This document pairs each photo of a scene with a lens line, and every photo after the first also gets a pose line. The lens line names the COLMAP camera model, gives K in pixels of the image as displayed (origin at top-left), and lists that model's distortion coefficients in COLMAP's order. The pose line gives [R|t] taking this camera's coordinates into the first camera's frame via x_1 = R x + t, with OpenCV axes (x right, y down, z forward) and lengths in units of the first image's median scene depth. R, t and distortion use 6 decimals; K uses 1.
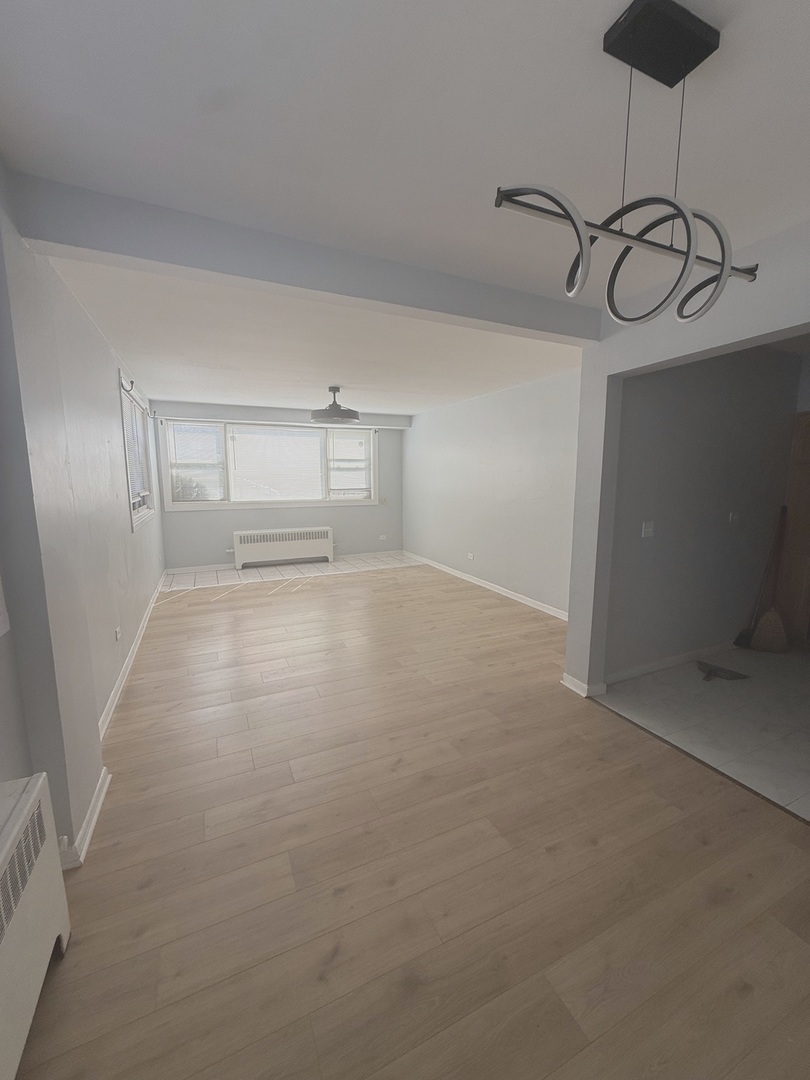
lens RADIAL K [[430.0, 0, 406.0], [0, 430.0, 537.0], [0, 0, 1]] dist [-0.000488, -0.000217]
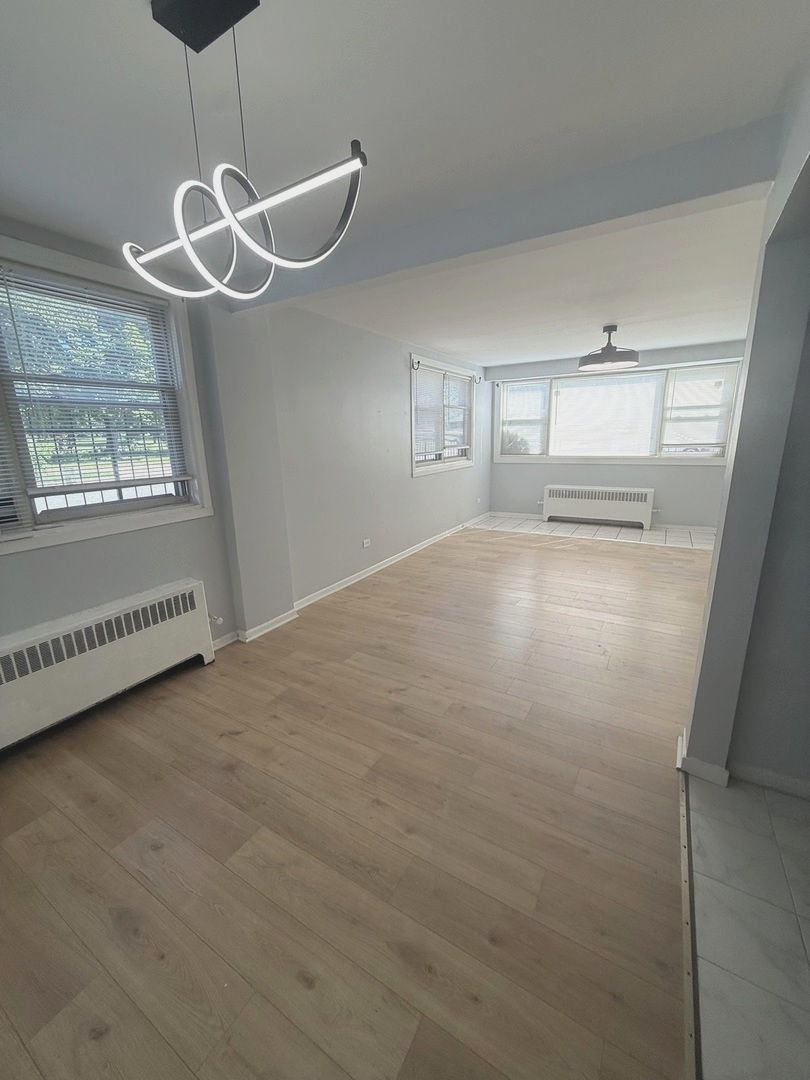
lens RADIAL K [[430.0, 0, 406.0], [0, 430.0, 537.0], [0, 0, 1]] dist [-0.000488, -0.000217]
pose [[0.563317, 0.180522, -0.806279, 0.584790], [-0.091730, 0.983472, 0.156106, -0.042219], [0.821133, -0.013977, 0.570566, 0.247421]]
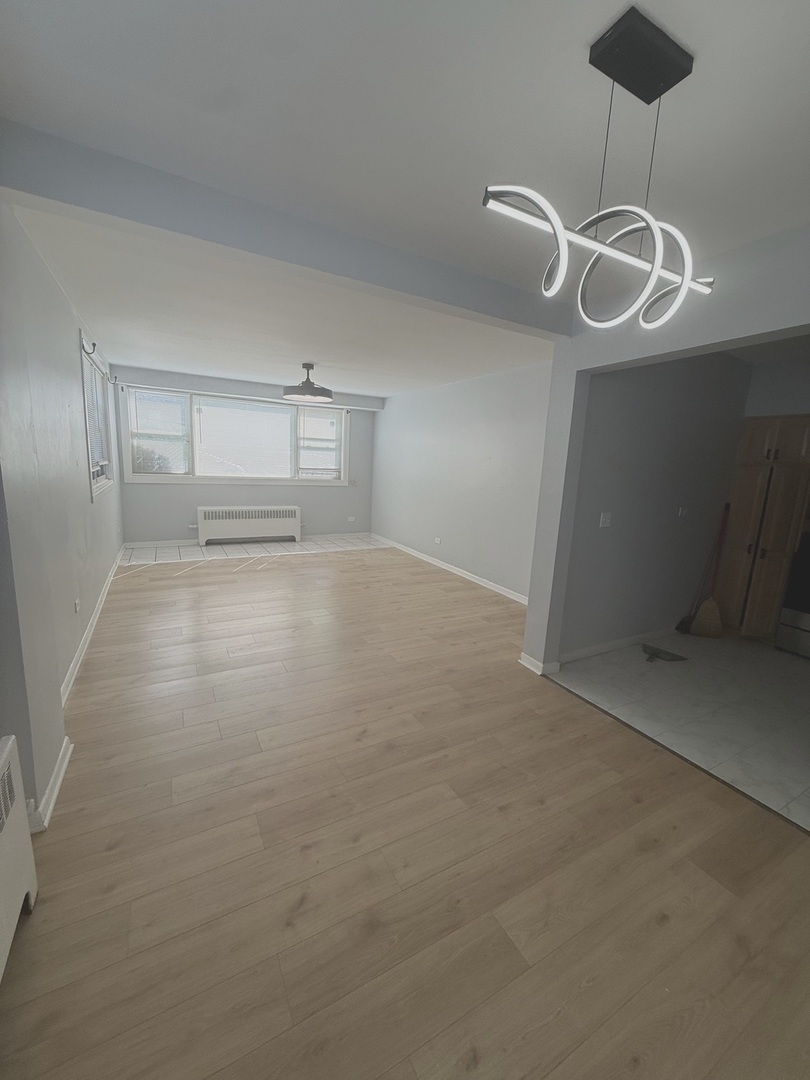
lens RADIAL K [[430.0, 0, 406.0], [0, 430.0, 537.0], [0, 0, 1]] dist [-0.000488, -0.000217]
pose [[0.996235, 0.036385, 0.078694, -0.009818], [-0.039262, 0.998604, 0.035324, 0.005753], [-0.077299, -0.038280, 0.996273, -0.021199]]
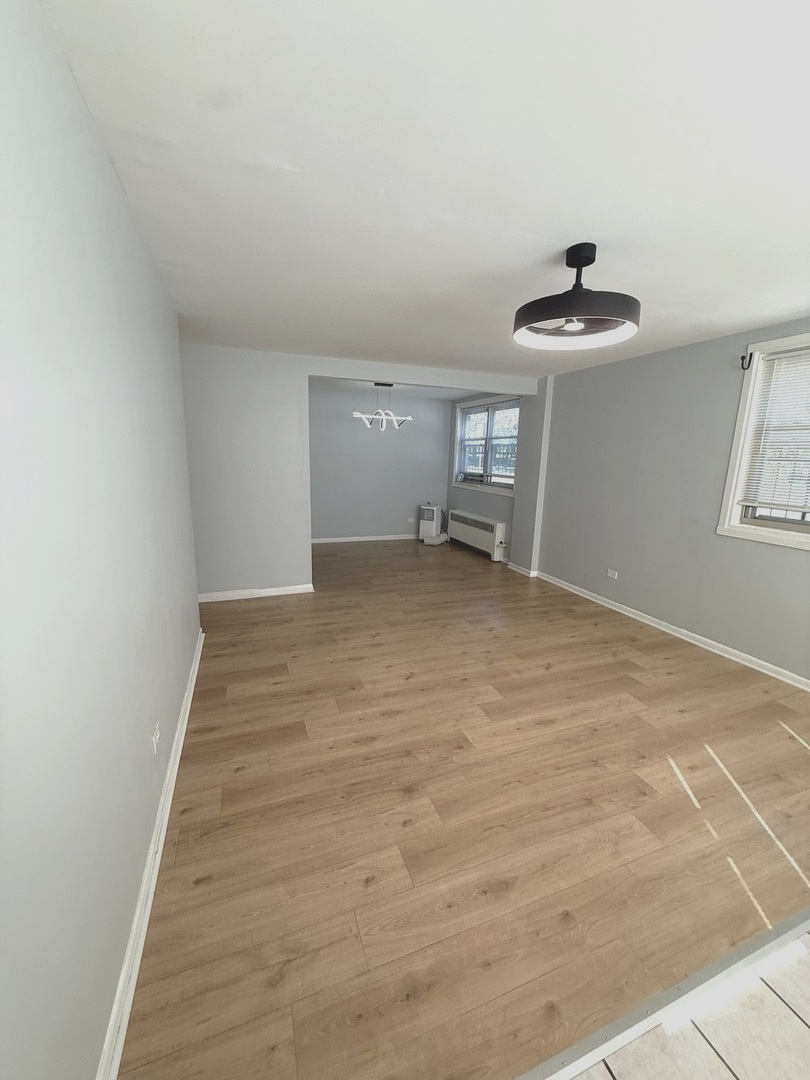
lens RADIAL K [[430.0, 0, 406.0], [0, 430.0, 537.0], [0, 0, 1]] dist [-0.000488, -0.000217]
pose [[-0.997010, -0.039100, 0.066644, -0.063885], [-0.015439, 0.945932, 0.323996, -0.341601], [-0.075709, 0.321999, -0.943708, 2.288271]]
